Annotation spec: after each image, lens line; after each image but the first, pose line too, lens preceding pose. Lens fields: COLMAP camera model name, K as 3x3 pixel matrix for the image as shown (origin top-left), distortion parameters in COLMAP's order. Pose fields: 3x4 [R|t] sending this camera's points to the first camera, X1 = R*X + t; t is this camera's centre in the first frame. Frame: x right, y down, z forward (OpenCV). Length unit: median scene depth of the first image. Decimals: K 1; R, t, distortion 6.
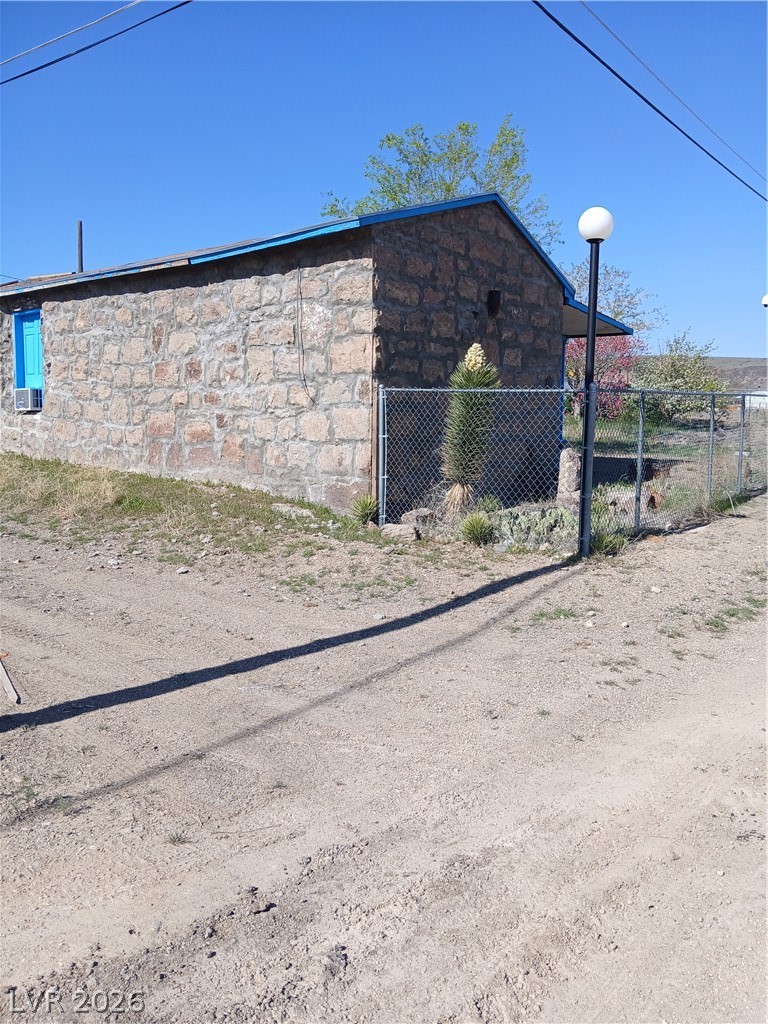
lens RADIAL K [[791.7, 0, 380.0], [0, 791.7, 507.1], [0, 0, 1]] dist [0.098683, -0.227601]
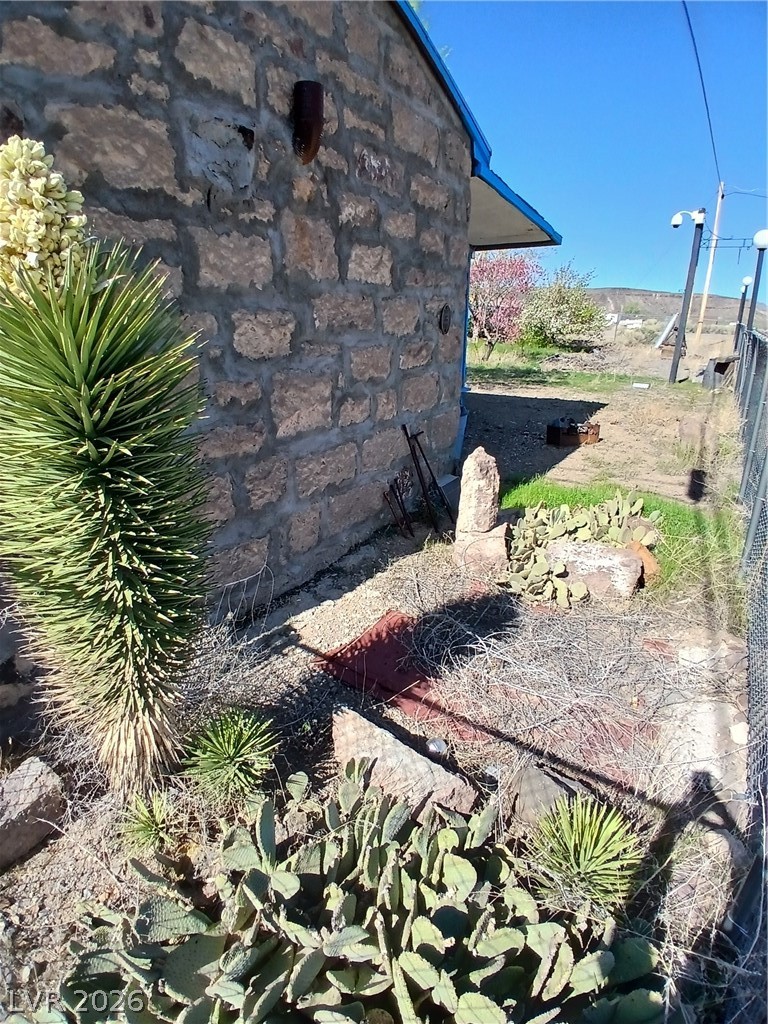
lens RADIAL K [[513.3, 0, 384.0], [0, 513.3, 512.0], [0, 0, 1]] dist [-0.001583, -0.042435]
pose [[0.996922, -0.030962, 0.072021, 0.145544], [0.013936, 0.974060, 0.225859, -0.109738], [-0.077146, -0.224160, 0.971494, 0.650725]]
